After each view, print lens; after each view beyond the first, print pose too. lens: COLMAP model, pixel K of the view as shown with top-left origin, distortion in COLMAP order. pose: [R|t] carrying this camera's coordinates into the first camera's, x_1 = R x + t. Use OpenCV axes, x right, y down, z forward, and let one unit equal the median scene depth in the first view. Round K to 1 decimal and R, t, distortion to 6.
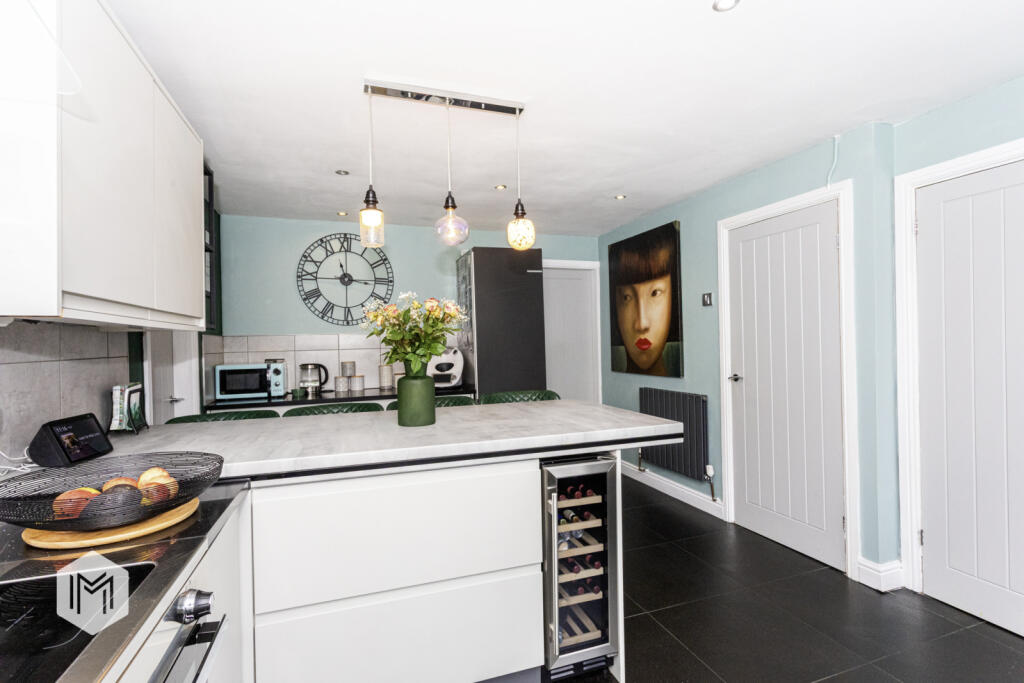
lens RADIAL K [[484.1, 0, 512.0], [0, 484.1, 341.5], [0, 0, 1]] dist [0.001054, 0.000233]
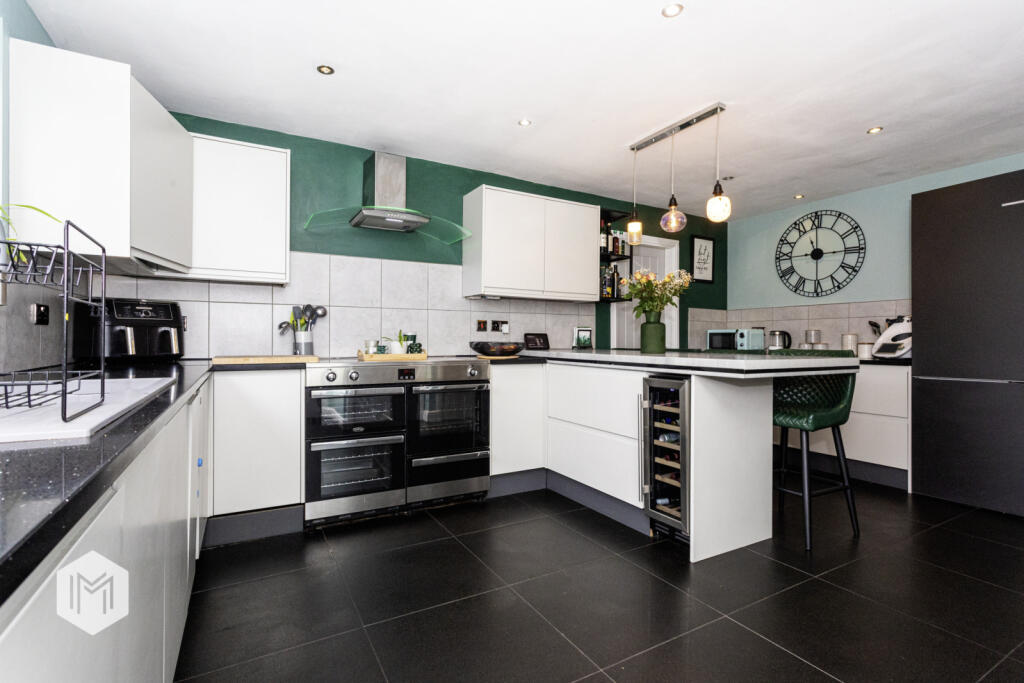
lens RADIAL K [[484.1, 0, 512.0], [0, 484.1, 341.5], [0, 0, 1]] dist [0.001054, 0.000233]
pose [[0.173363, 0.023883, -0.984568, 0.617030], [-0.010798, 0.999692, 0.022348, 0.050490], [0.984799, 0.006757, 0.173567, 0.145399]]
